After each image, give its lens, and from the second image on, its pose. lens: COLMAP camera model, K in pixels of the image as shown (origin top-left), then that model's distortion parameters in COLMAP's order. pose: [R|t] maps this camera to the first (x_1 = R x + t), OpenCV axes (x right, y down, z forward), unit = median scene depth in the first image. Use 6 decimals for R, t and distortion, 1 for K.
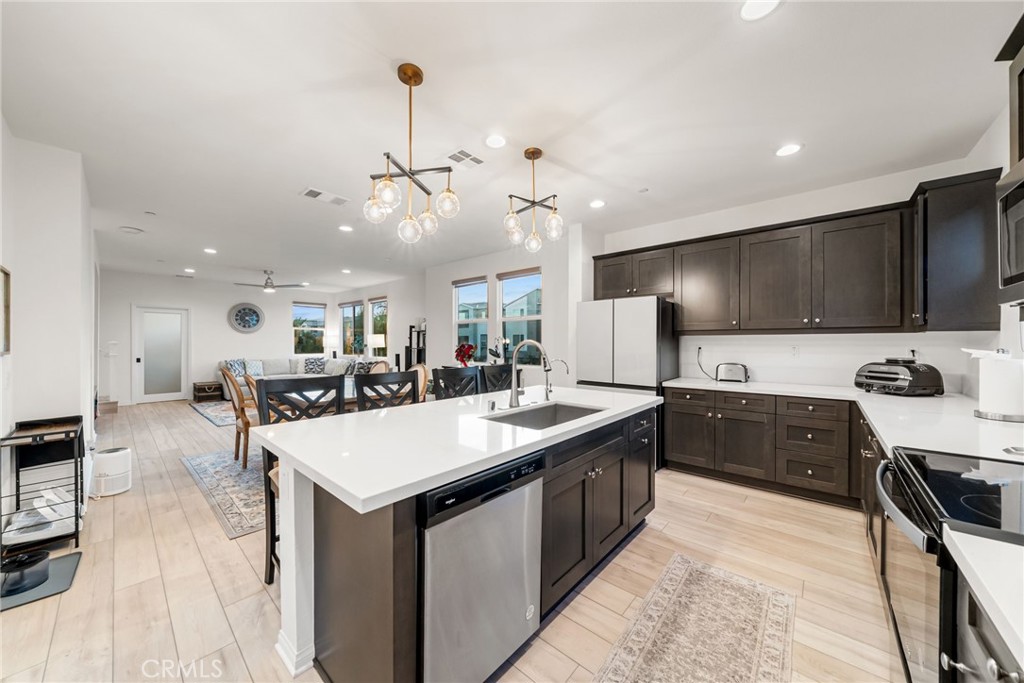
lens RADIAL K [[356.0, 0, 513.4], [0, 356.0, 343.6], [0, 0, 1]] dist [-0.002888, 0.000239]
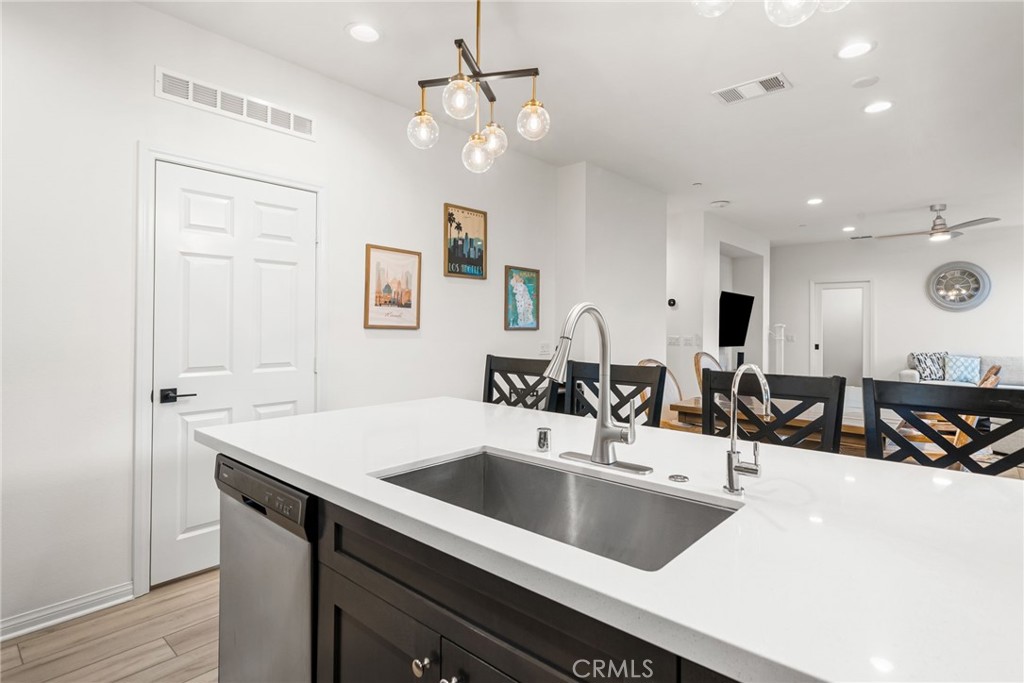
lens RADIAL K [[530.0, 0, 513.5], [0, 530.0, 309.9], [0, 0, 1]] dist [0.016134, -0.000222]
pose [[0.002237, -0.031465, -0.999502, 0.519968], [-0.009951, 0.999455, -0.031486, 0.016601], [0.999948, 0.010017, 0.001923, 0.745832]]
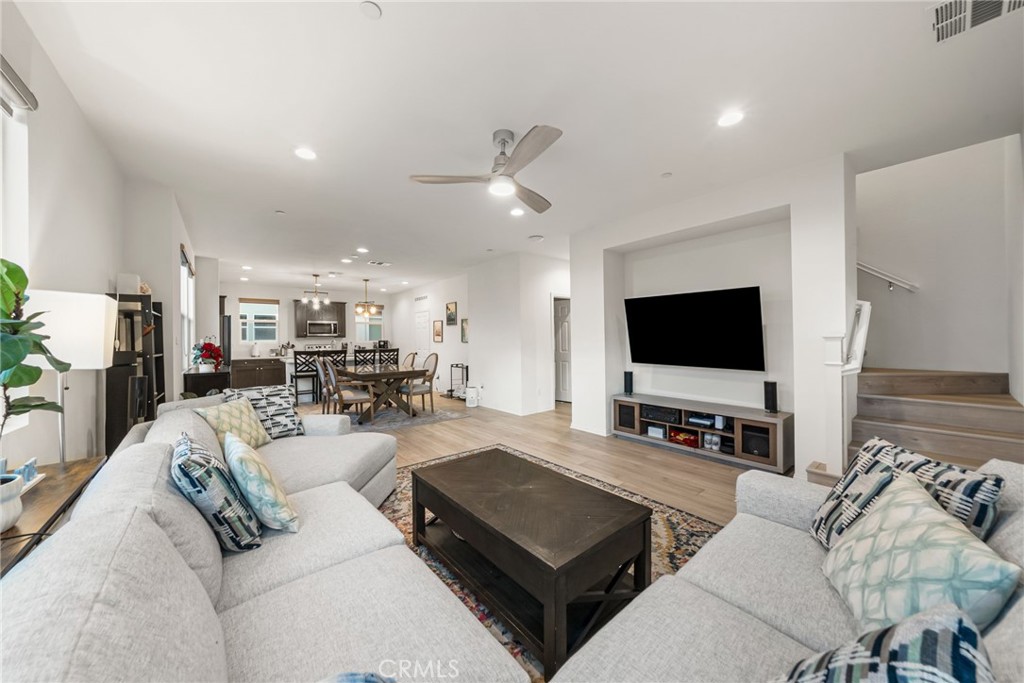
lens RADIAL K [[356.0, 0, 506.3], [0, 356.0, 338.5], [0, 0, 1]] dist [-0.002888, 0.000239]
pose [[-0.984985, 0.009411, 0.172385, -1.907697], [0.010005, 0.999947, 0.002580, -0.009855], [-0.172351, 0.004266, -0.985026, 3.507636]]
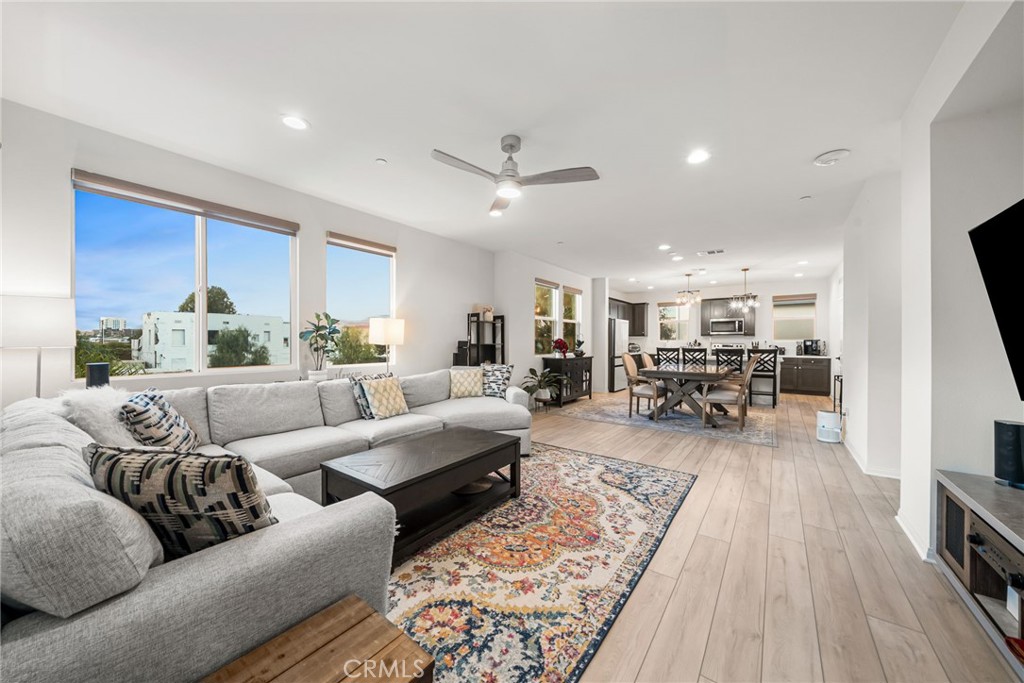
lens RADIAL K [[356.0, 0, 508.6], [0, 356.0, 342.8], [0, 0, 1]] dist [-0.002888, 0.000239]
pose [[-0.075351, -0.006491, 0.997136, -2.732010], [0.000890, 0.999978, 0.006577, 0.012483], [-0.997157, 0.001383, -0.075343, 2.666816]]
